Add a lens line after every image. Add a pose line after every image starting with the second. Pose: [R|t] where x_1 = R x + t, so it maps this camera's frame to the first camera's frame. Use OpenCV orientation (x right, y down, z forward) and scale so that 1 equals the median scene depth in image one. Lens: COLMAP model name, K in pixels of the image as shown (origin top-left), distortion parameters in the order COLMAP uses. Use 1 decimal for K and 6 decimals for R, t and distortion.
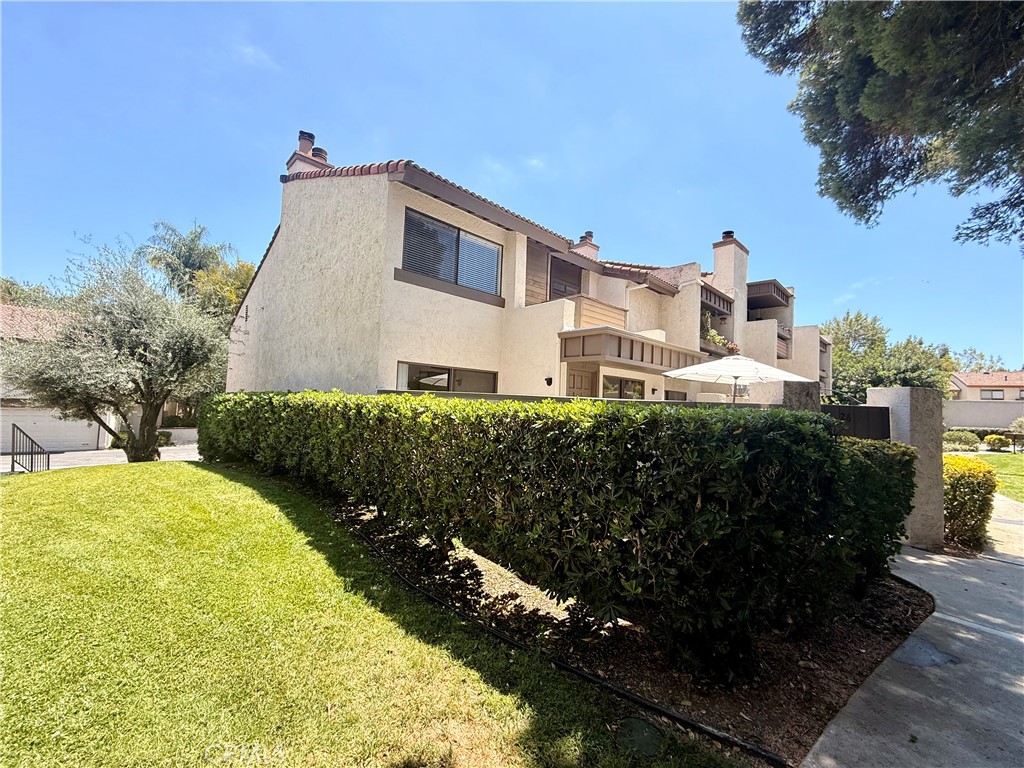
lens RADIAL K [[410.3, 0, 512.4], [0, 410.3, 381.3], [0, 0, 1]] dist [0.000850, -0.000060]
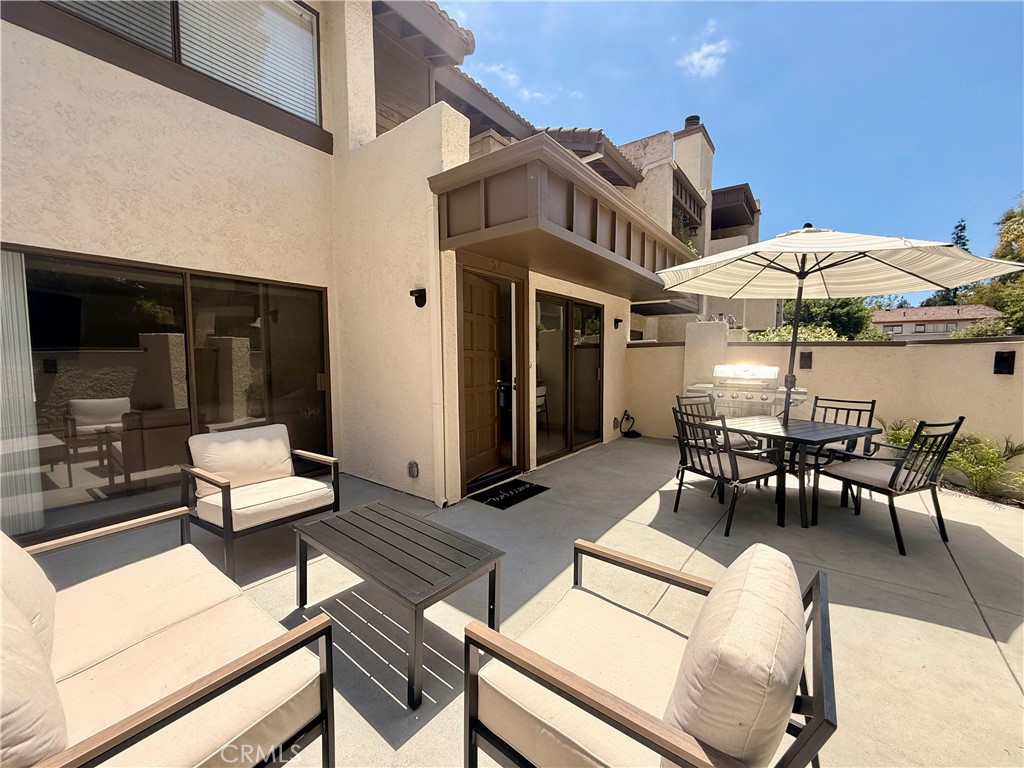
lens RADIAL K [[410.3, 0, 511.5], [0, 410.3, 379.8], [0, 0, 1]] dist [0.000850, -0.000060]
pose [[0.987444, -0.050235, 0.149766, 0.073921], [0.033309, 0.992985, 0.113455, 0.026887], [-0.154415, -0.107042, 0.982190, 0.331832]]
